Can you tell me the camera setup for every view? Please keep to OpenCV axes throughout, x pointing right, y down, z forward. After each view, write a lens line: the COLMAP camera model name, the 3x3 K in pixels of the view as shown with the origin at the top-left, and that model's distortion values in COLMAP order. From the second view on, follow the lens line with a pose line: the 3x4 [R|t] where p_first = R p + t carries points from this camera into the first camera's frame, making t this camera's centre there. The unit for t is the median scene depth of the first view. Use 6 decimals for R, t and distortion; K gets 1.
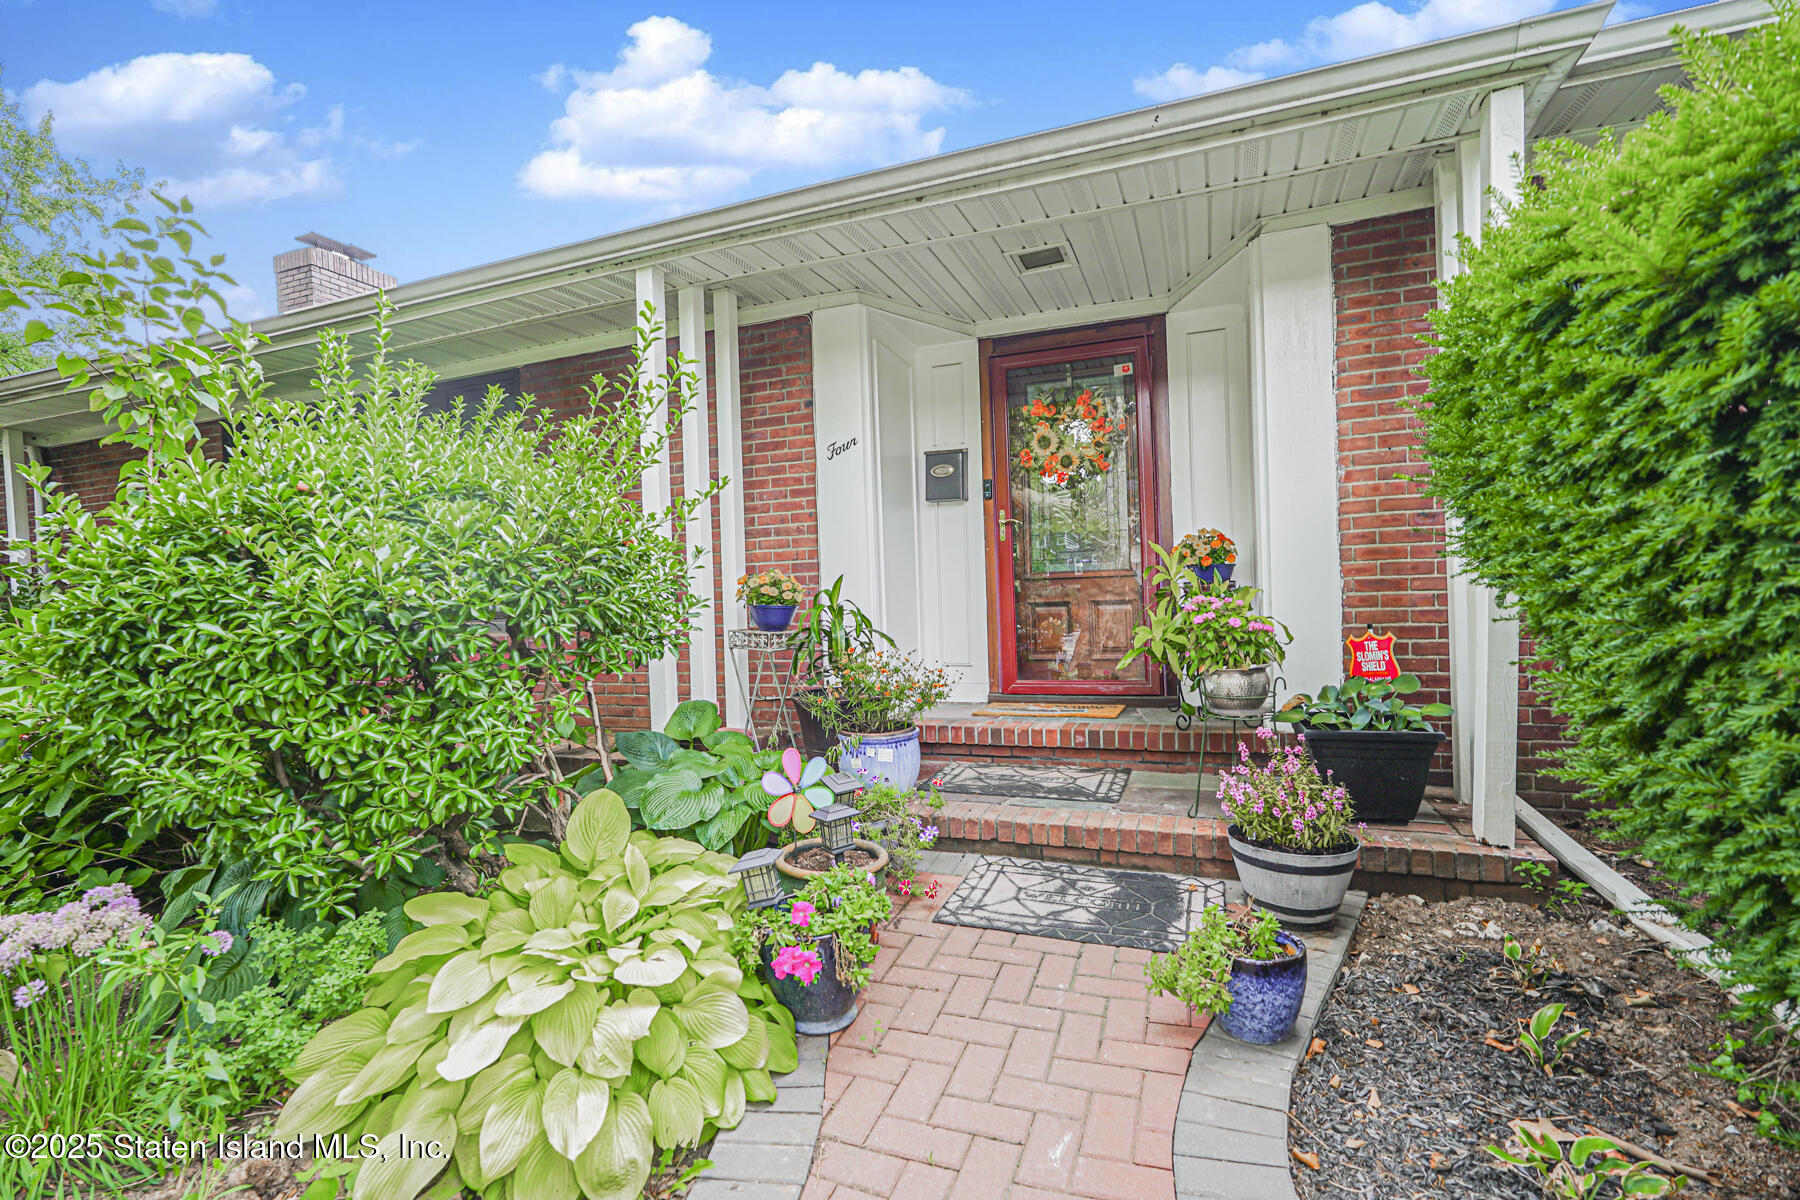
lens RADIAL K [[809.2, 0, 900.0], [0, 809.2, 600.0], [0, 0, 1]] dist [-0.000364, -0.000012]
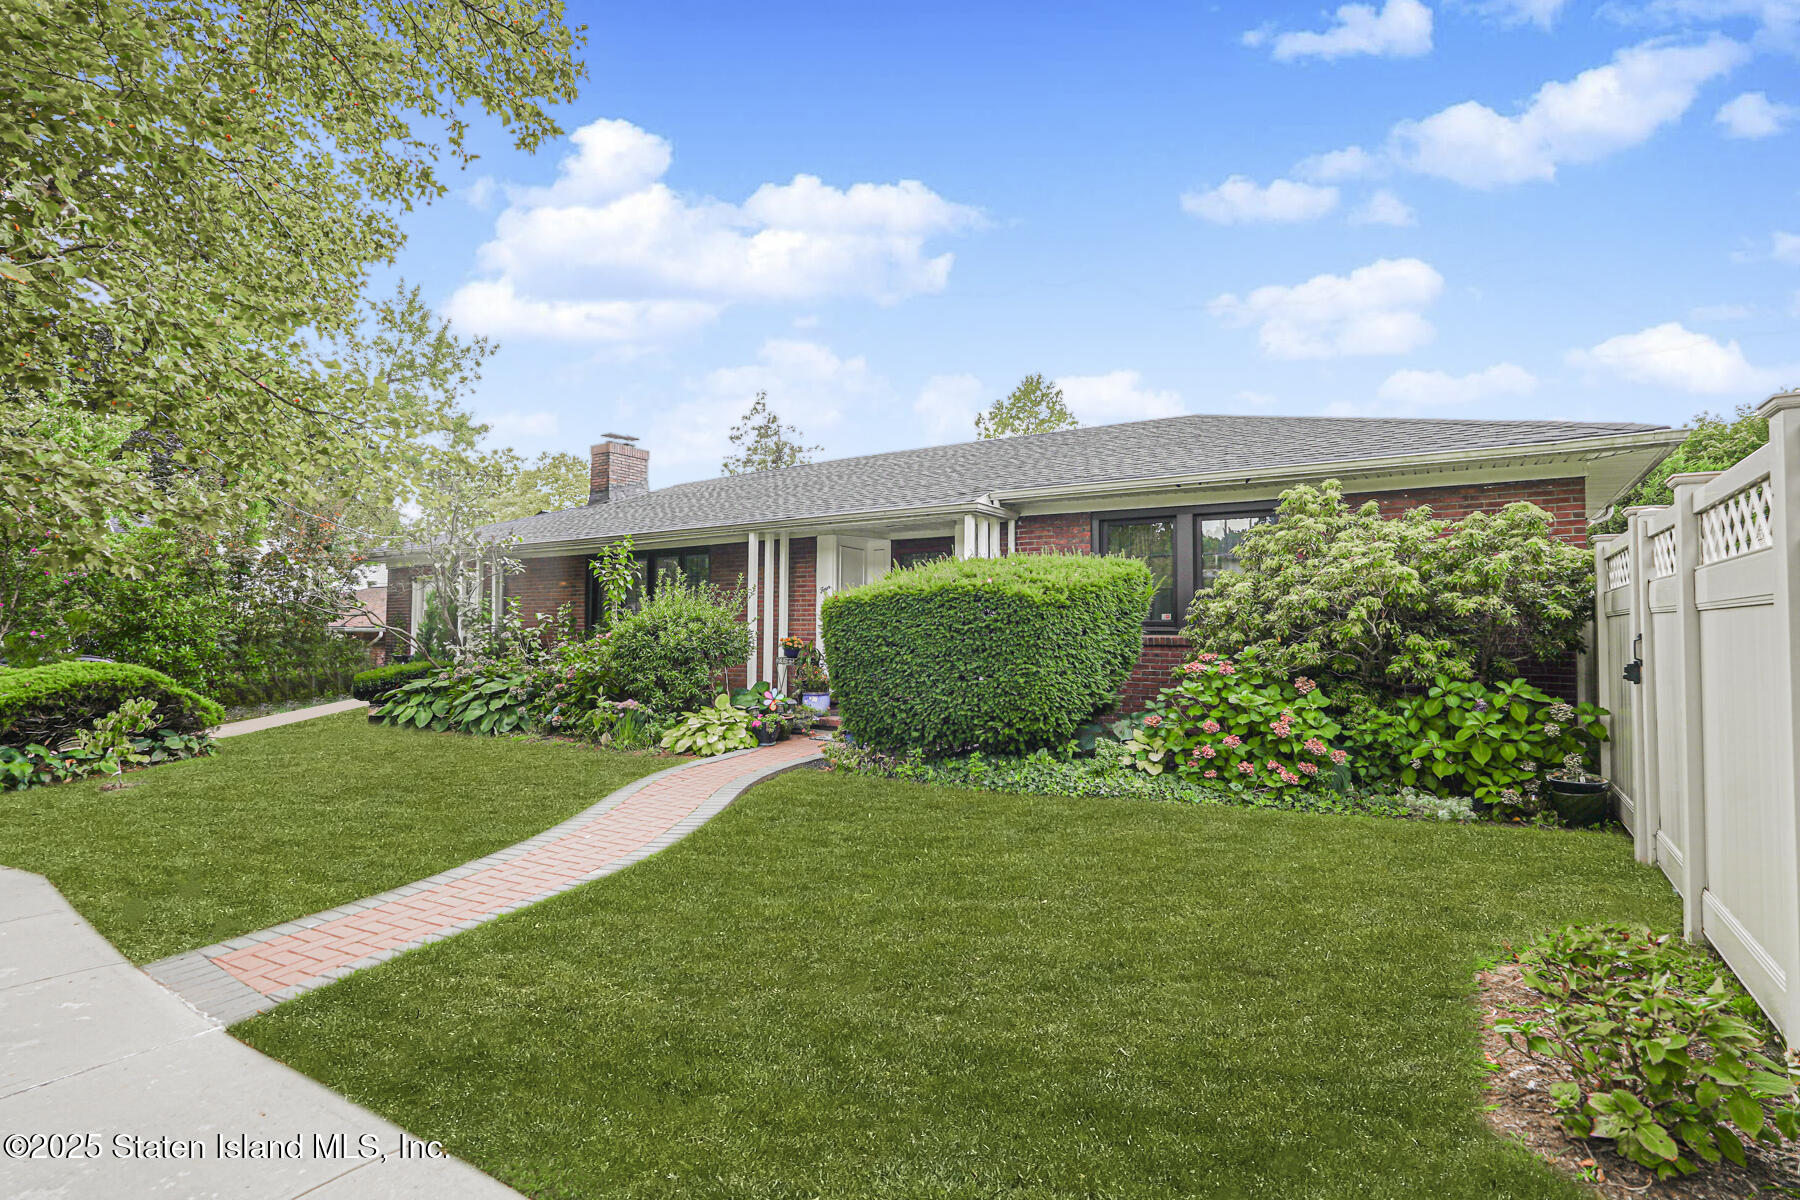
lens RADIAL K [[876.3, 0, 900.0], [0, 876.3, 600.0], [0, 0, 1]] dist [-0.000191, -0.000005]
pose [[0.974943, 0.026246, -0.220899, 1.507945], [-0.036545, 0.998421, -0.042669, -0.081962], [0.219431, 0.049673, 0.974363, -3.236734]]
